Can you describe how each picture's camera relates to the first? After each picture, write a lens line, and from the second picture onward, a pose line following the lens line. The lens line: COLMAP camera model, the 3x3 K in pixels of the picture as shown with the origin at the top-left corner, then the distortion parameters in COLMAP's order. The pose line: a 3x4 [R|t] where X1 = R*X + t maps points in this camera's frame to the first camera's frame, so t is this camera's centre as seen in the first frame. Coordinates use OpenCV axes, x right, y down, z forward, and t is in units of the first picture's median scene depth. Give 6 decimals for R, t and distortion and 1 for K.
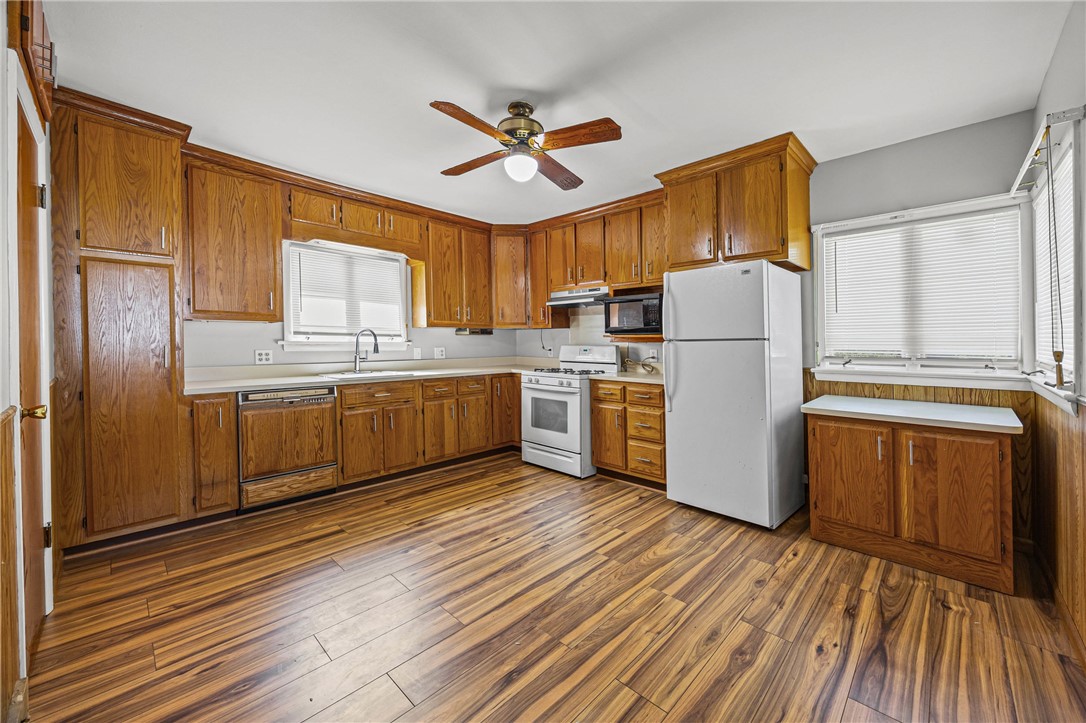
lens RADIAL K [[412.3, 0, 548.4], [0, 412.3, 357.1], [0, 0, 1]] dist [-0.001551, -0.000065]
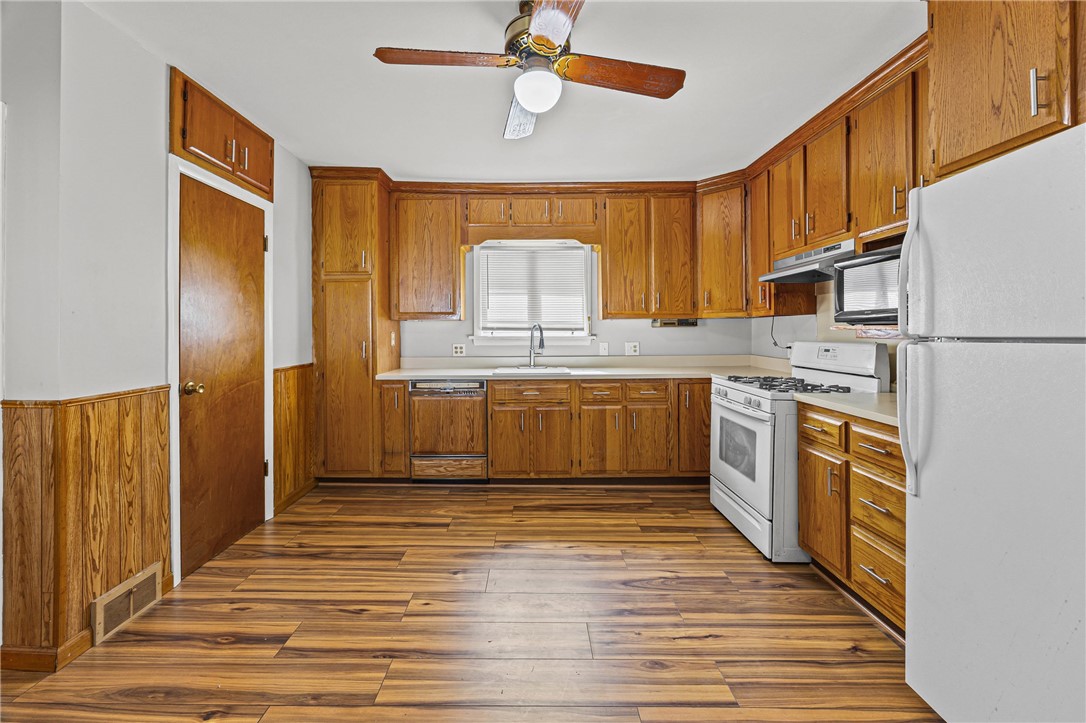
lens RADIAL K [[418.3, 0, 532.0], [0, 418.3, 345.9], [0, 0, 1]] dist [-0.006118, 0.000026]
pose [[0.692948, 0.018907, -0.720740, 0.294664], [-0.019985, 0.999776, 0.007012, -0.024143], [0.720711, 0.009546, 0.693170, 0.340149]]
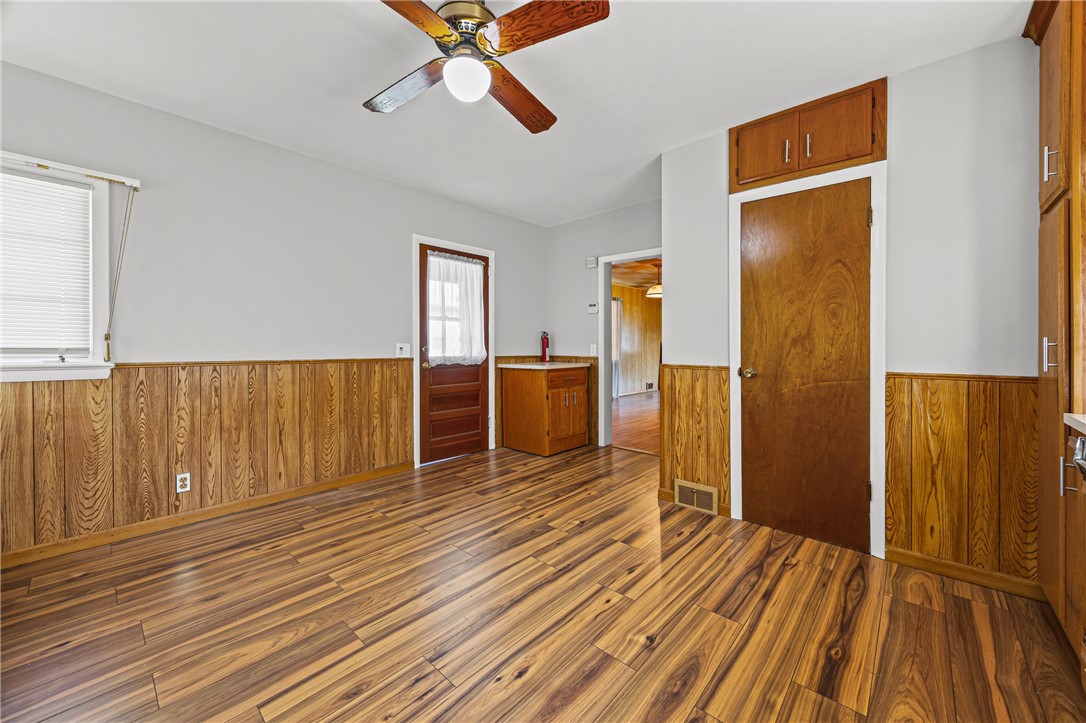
lens RADIAL K [[417.8, 0, 559.3], [0, 417.8, 337.6], [0, 0, 1]] dist [-0.000612, -0.000098]
pose [[-0.998088, -0.009489, -0.061074, -0.105893], [-0.010577, 0.999791, 0.017516, -0.022392], [0.060895, 0.018129, -0.997980, 1.172621]]
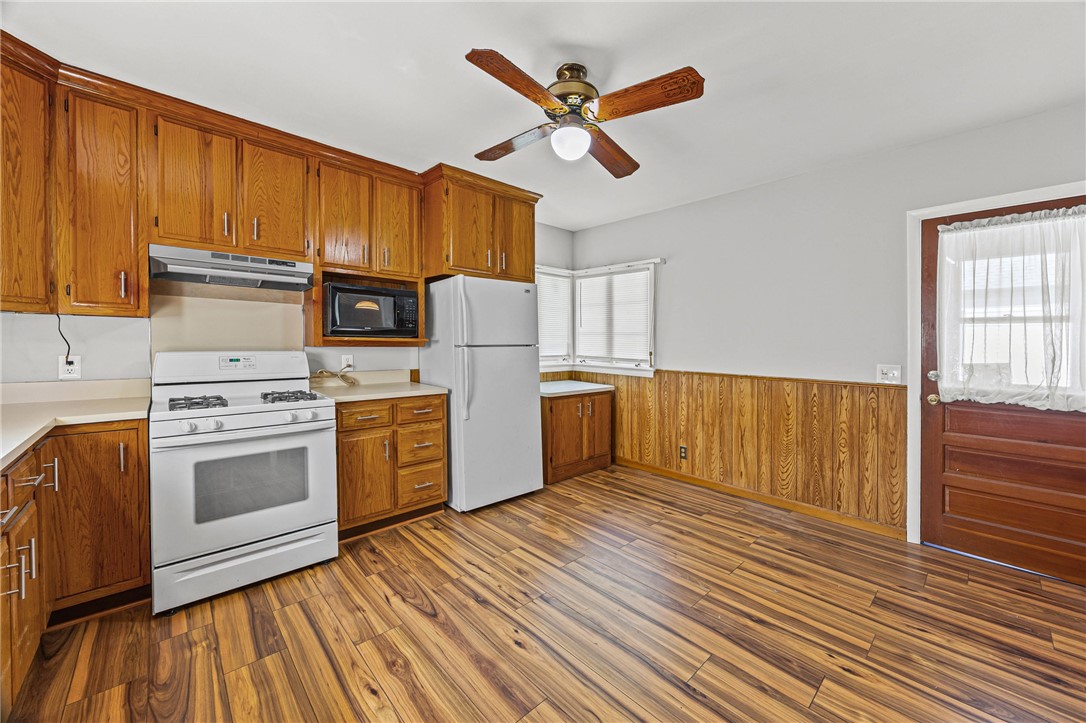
lens RADIAL K [[419.5, 0, 551.9], [0, 419.5, 342.6], [0, 0, 1]] dist [-0.001397, -0.000126]
pose [[0.047073, -0.000298, 0.998891, -0.612079], [0.021208, 0.999775, -0.000702, -0.040207], [-0.998666, 0.021217, 0.047069, 0.674505]]
